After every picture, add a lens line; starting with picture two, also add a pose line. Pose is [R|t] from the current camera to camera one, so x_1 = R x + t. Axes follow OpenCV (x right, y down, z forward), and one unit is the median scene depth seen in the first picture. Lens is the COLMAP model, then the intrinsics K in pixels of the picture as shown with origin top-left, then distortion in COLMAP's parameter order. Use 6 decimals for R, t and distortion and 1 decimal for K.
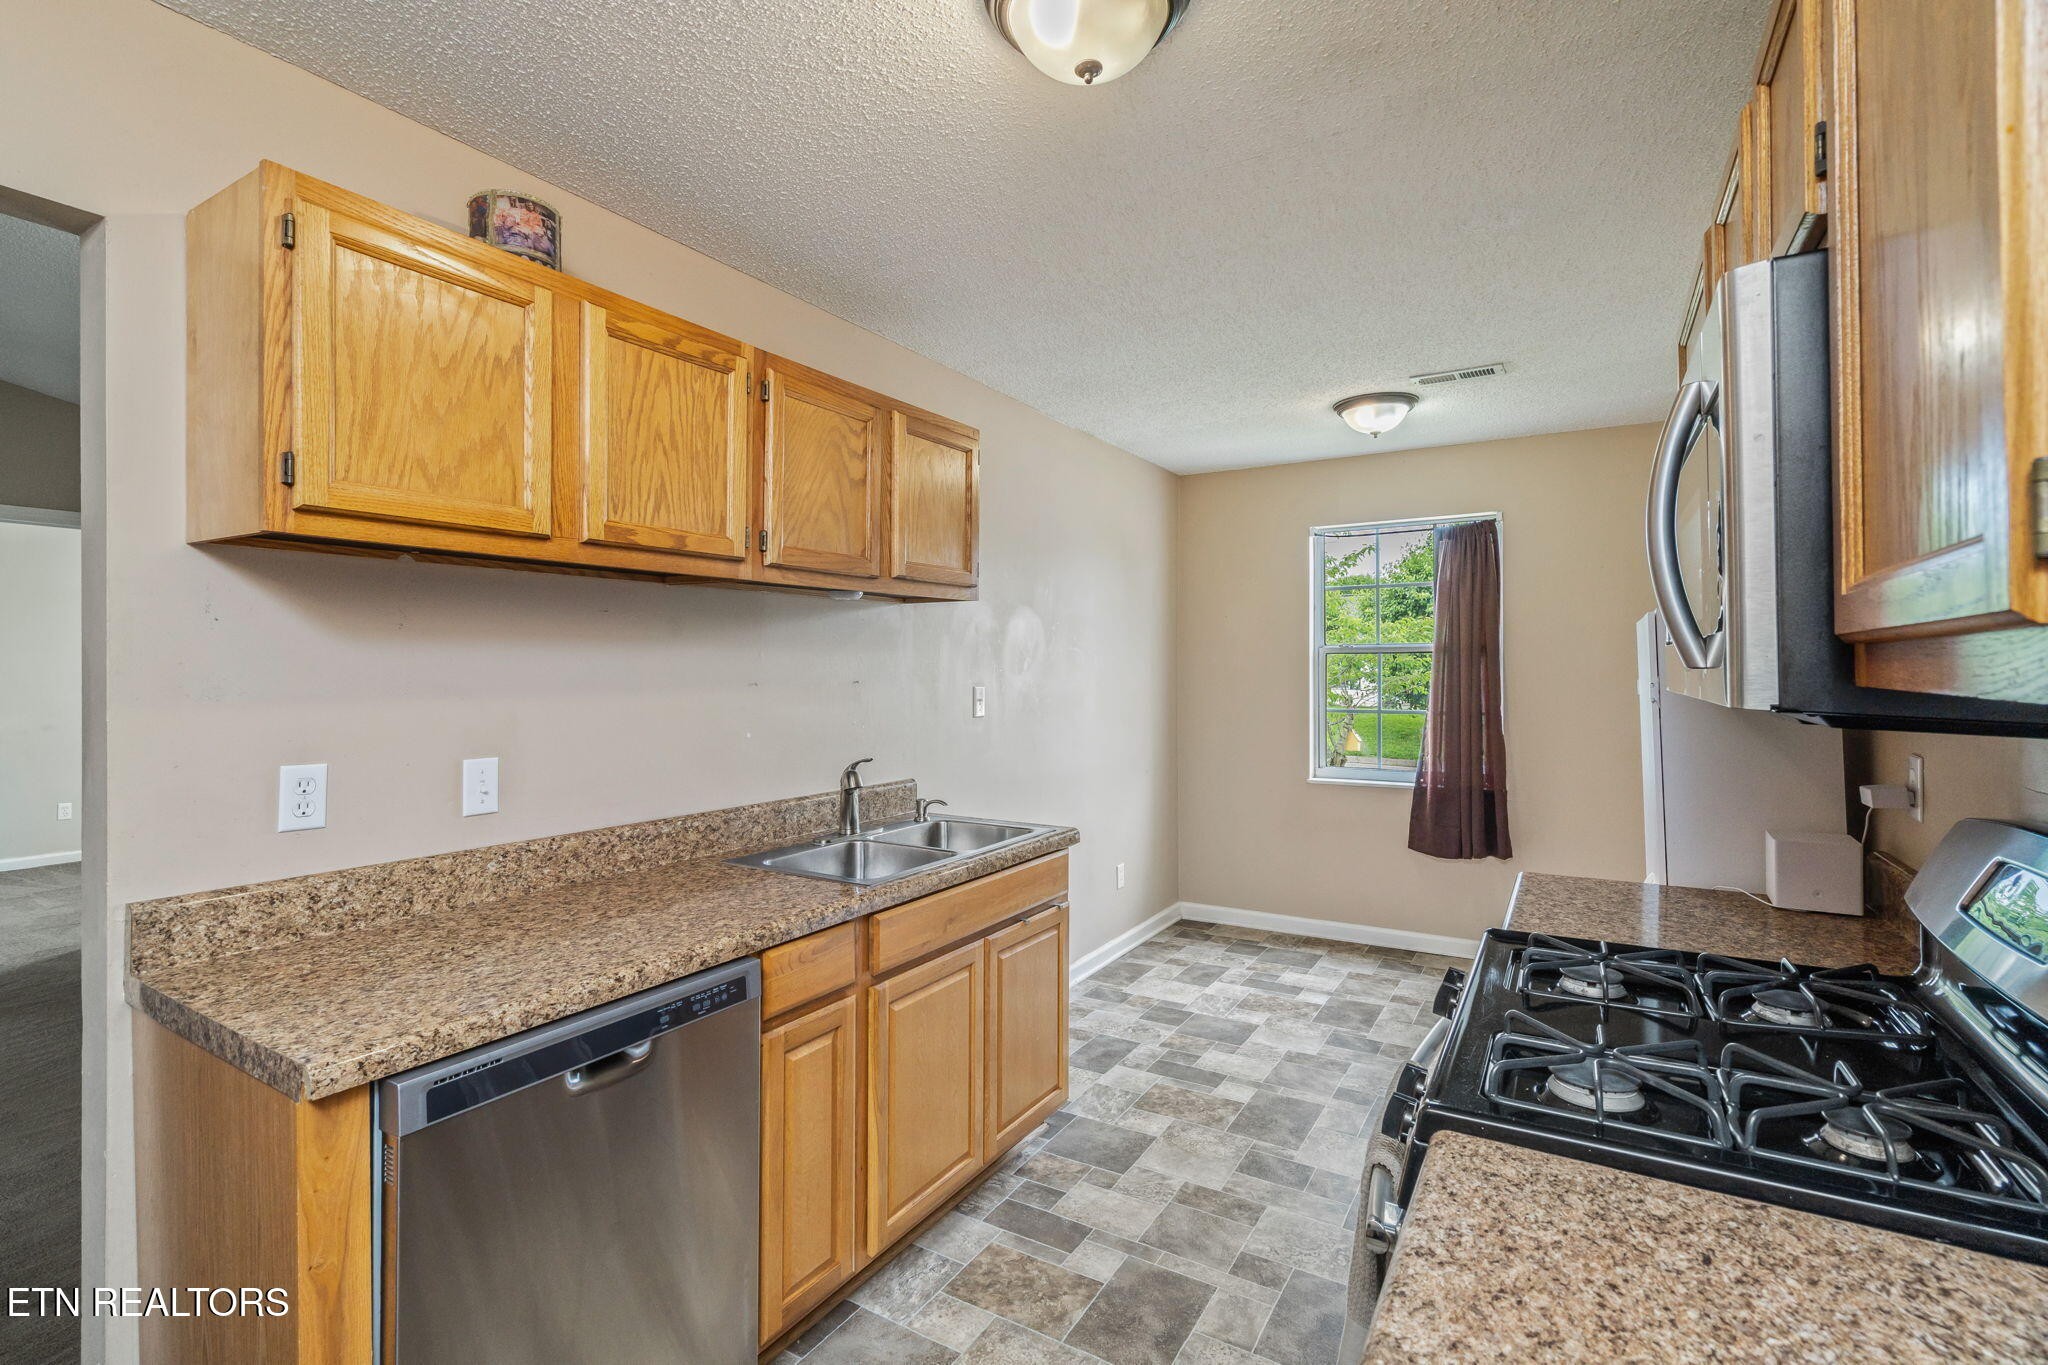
lens RADIAL K [[926.3, 0, 1021.3], [0, 926.3, 662.7], [0, 0, 1]] dist [-0.001581, -0.000176]
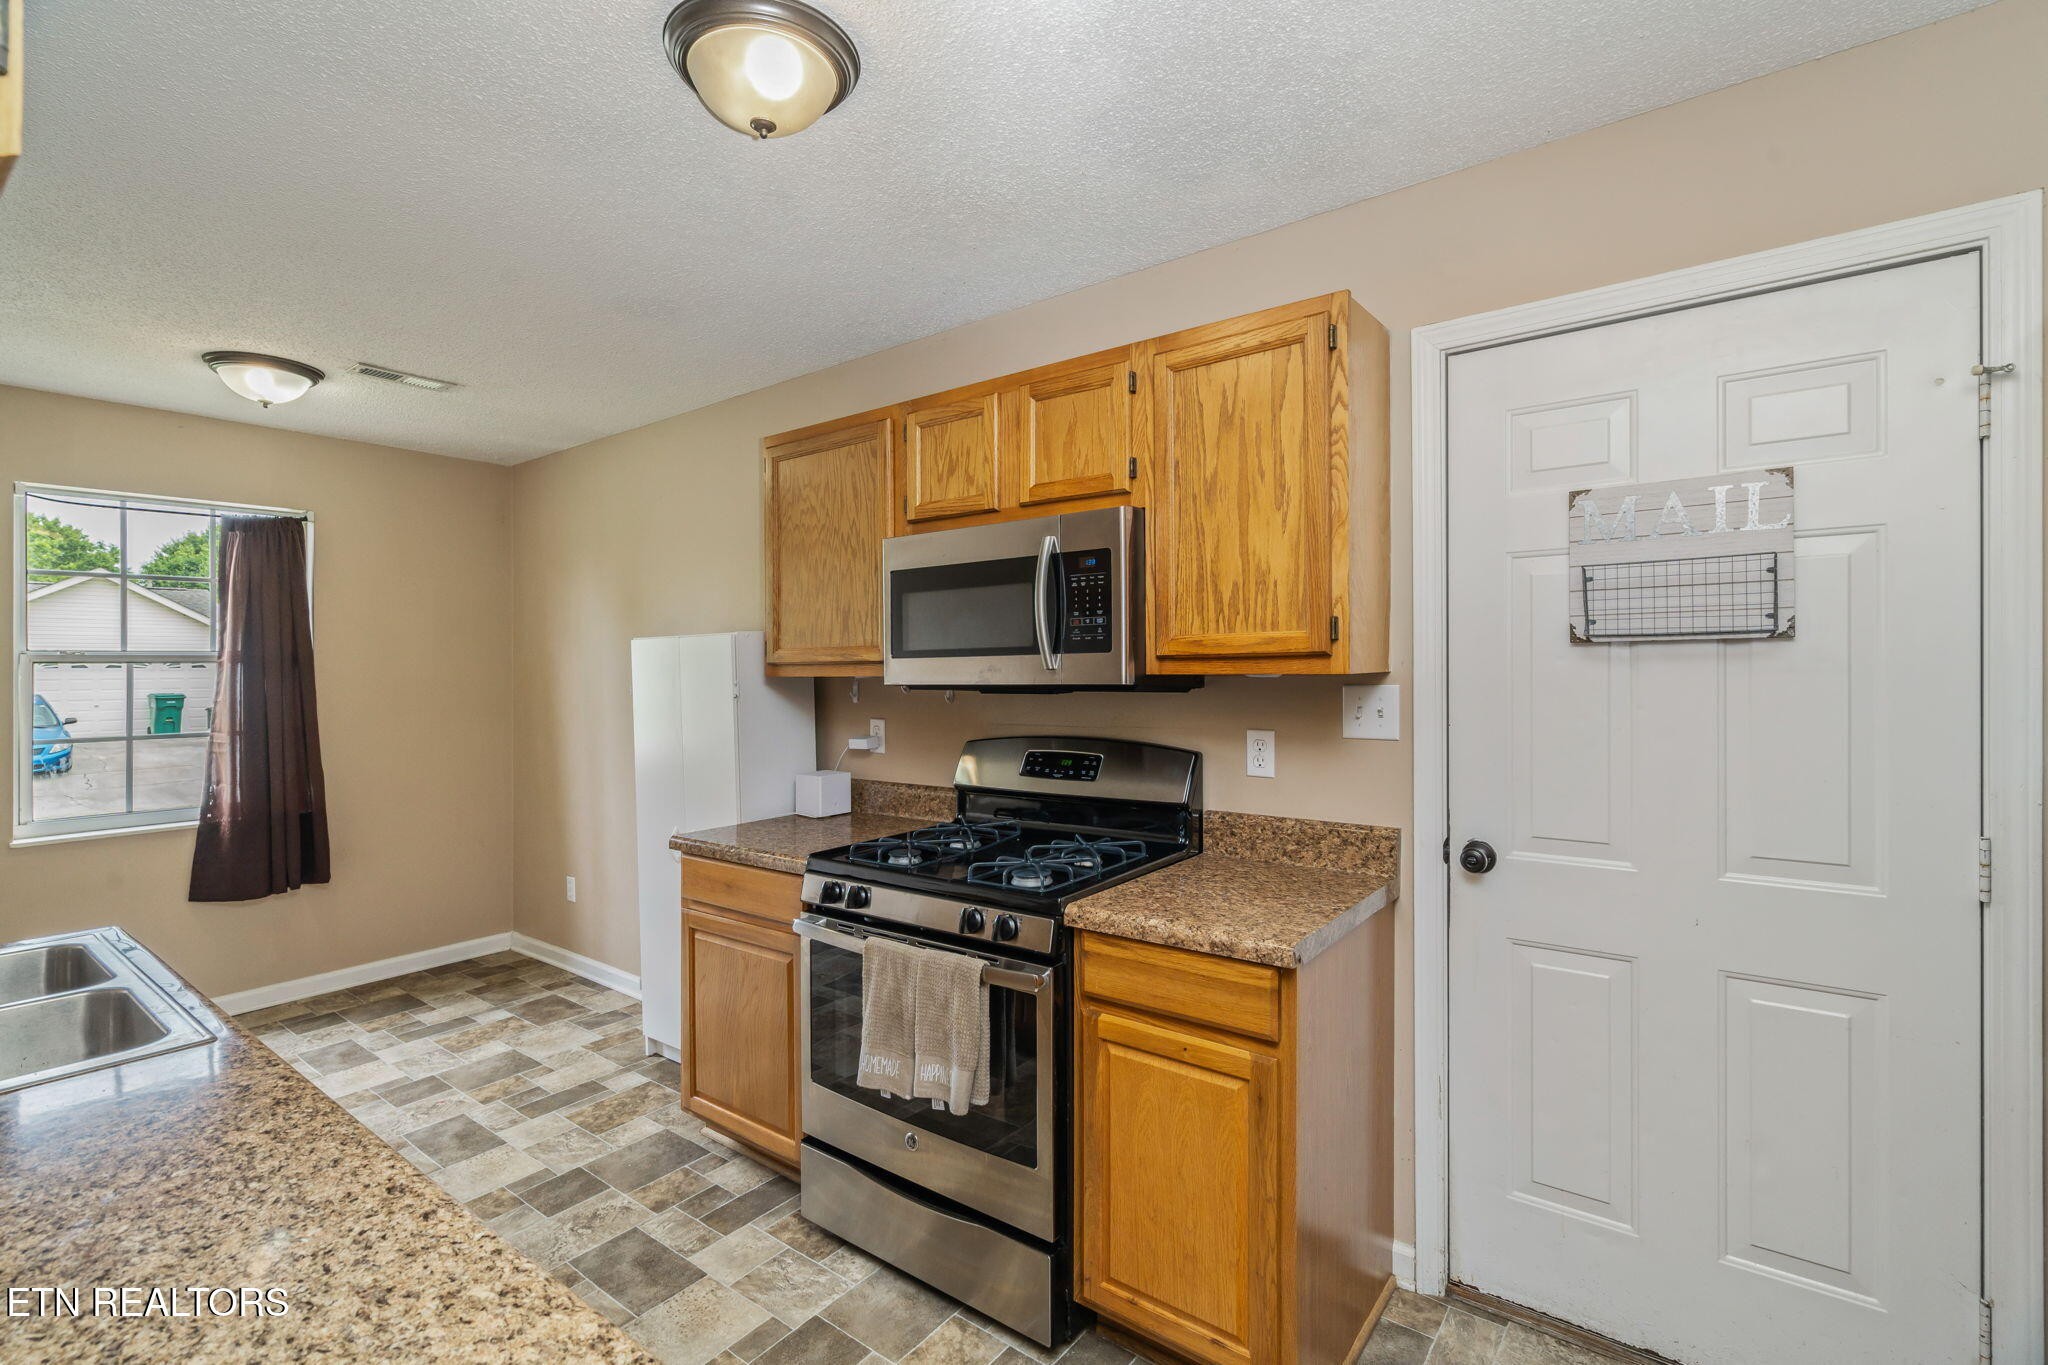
lens RADIAL K [[926.3, 0, 1021.3], [0, 926.3, 662.7], [0, 0, 1]] dist [-0.001581, -0.000176]
pose [[0.118217, 0.003838, 0.992980, -0.597736], [0.006653, 0.999967, -0.004657, -0.001367], [-0.992966, 0.007157, 0.118187, 0.339080]]
